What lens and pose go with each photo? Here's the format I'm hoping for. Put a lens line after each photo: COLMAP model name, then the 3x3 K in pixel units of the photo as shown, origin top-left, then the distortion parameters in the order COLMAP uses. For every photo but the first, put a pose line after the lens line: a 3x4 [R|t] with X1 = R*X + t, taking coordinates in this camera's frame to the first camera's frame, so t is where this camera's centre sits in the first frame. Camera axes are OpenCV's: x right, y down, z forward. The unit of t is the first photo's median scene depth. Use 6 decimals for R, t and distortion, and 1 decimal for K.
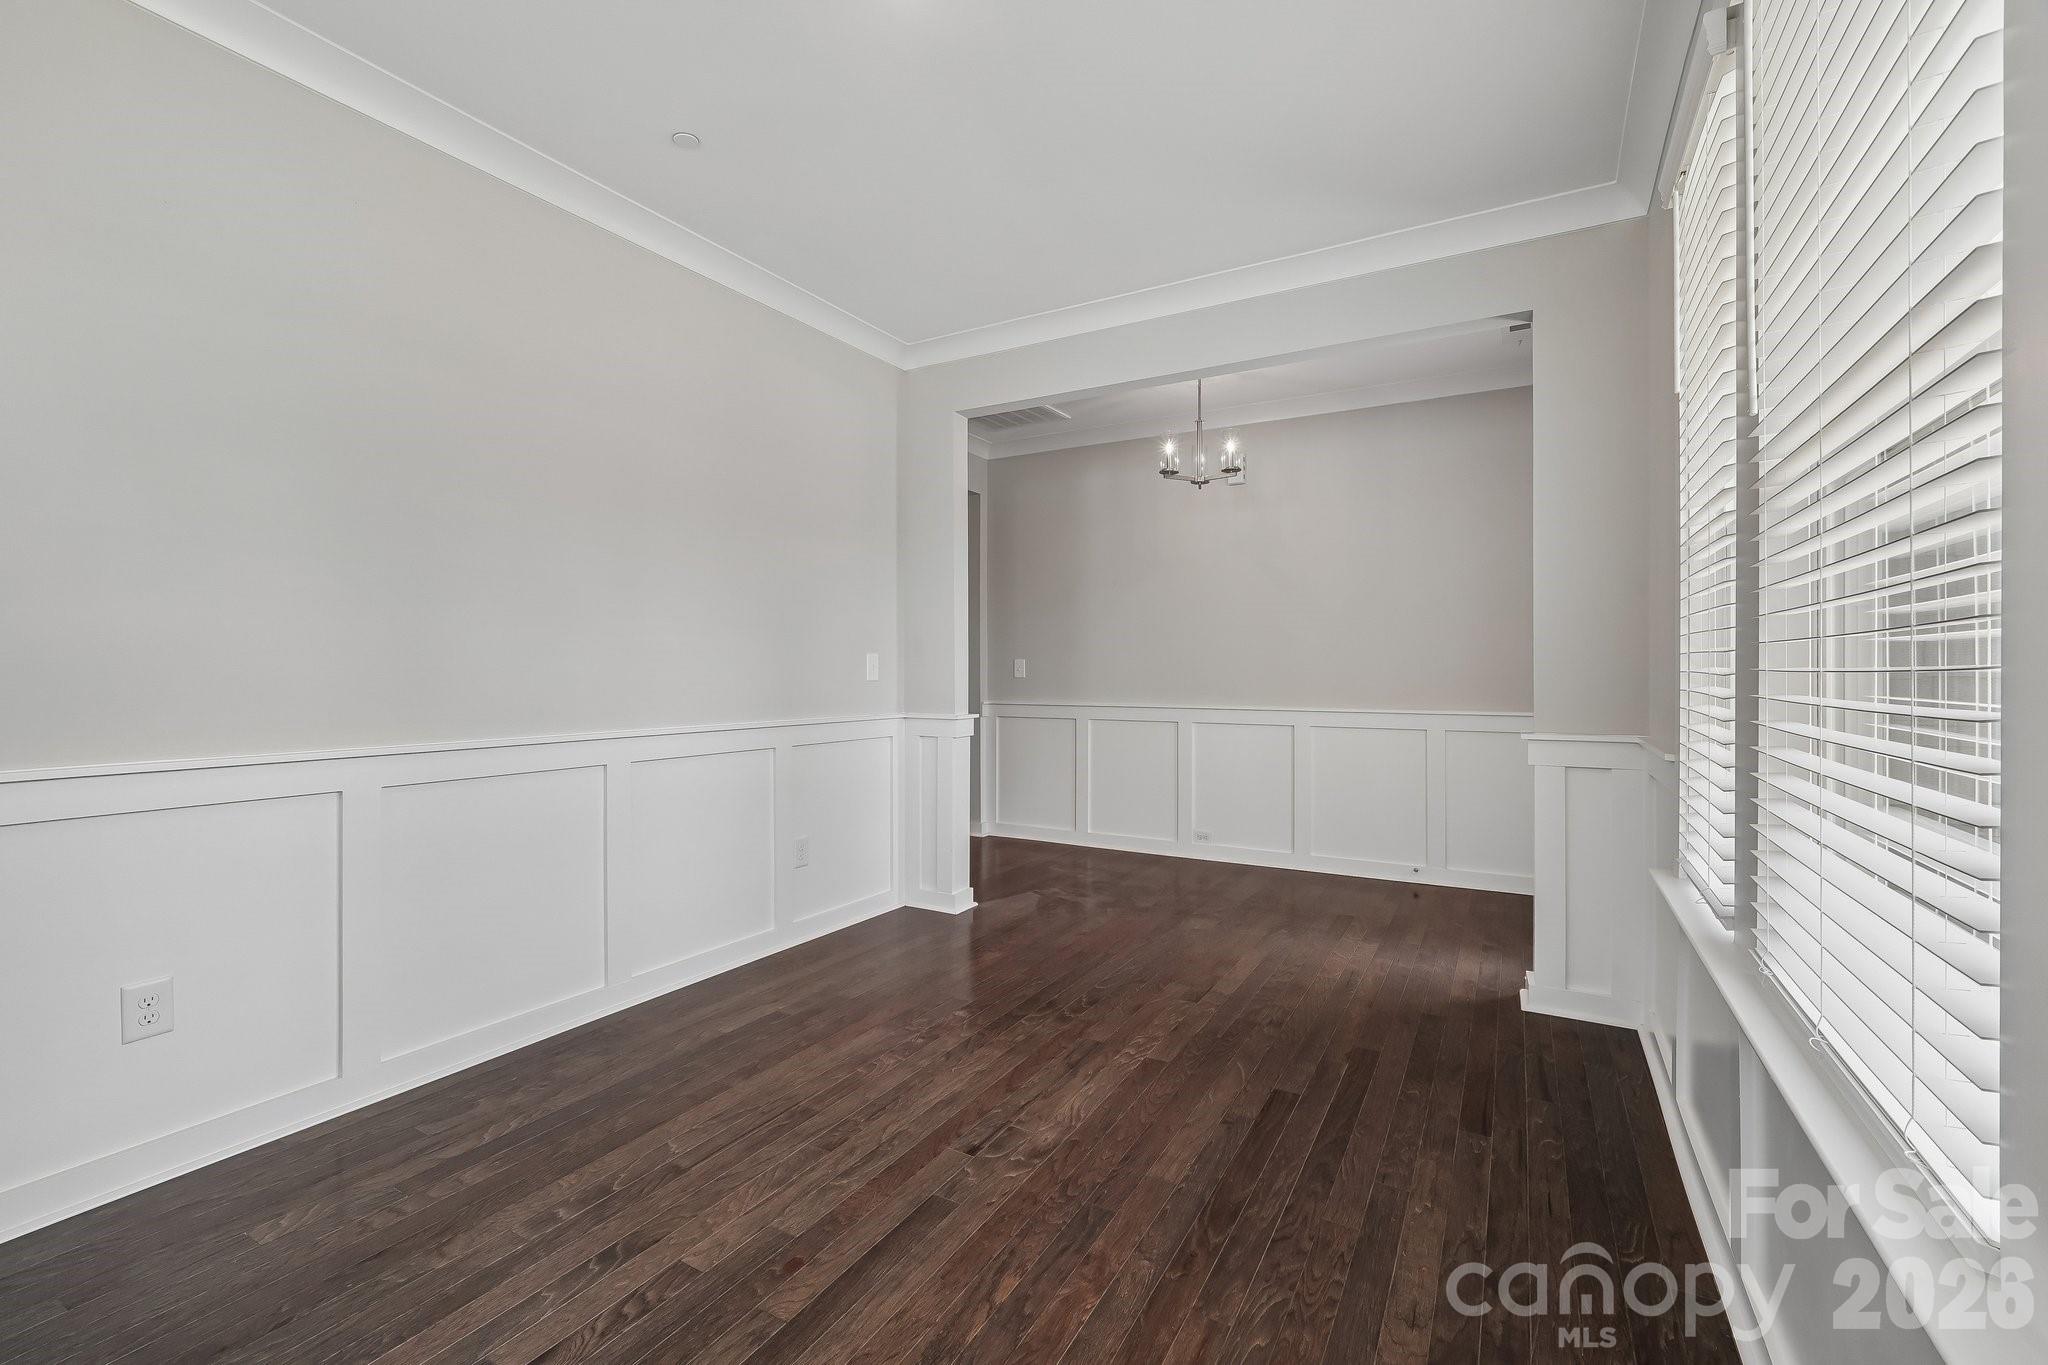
lens RADIAL K [[862.1, 0, 1023.7], [0, 862.1, 674.9], [0, 0, 1]] dist [-0.015992, 0.006242]
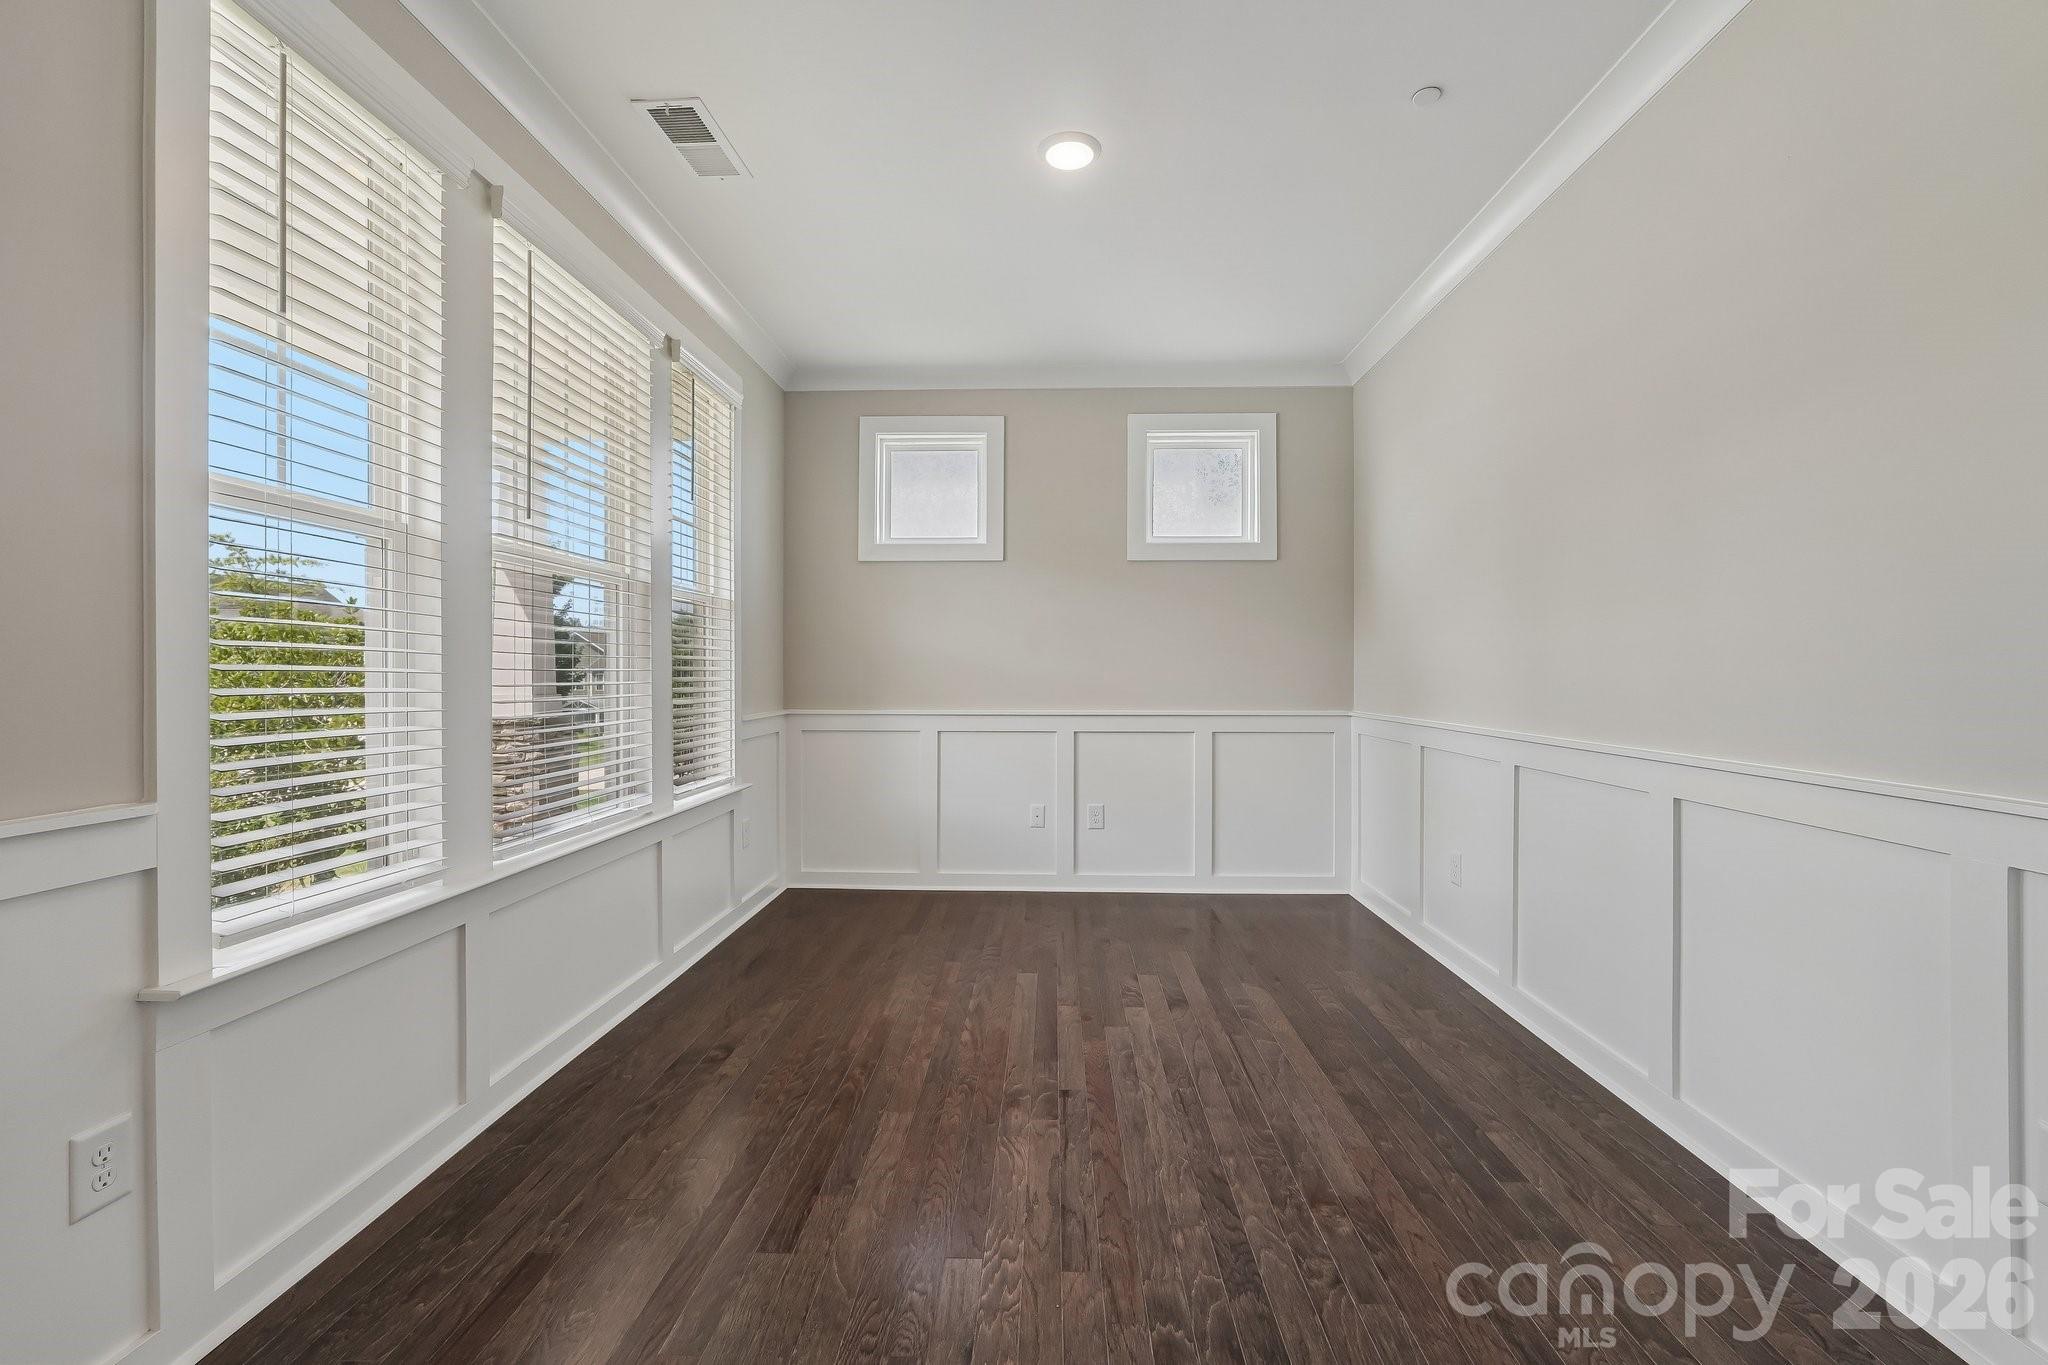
lens RADIAL K [[862.1, 0, 1023.0], [0, 862.1, 676.9], [0, 0, 1]] dist [-0.015992, 0.006242]
pose [[-0.883417, 0.002444, -0.468581, 0.507019], [-0.002058, 0.999957, 0.009096, -0.009543], [0.468583, 0.009000, -0.883374, 1.913250]]
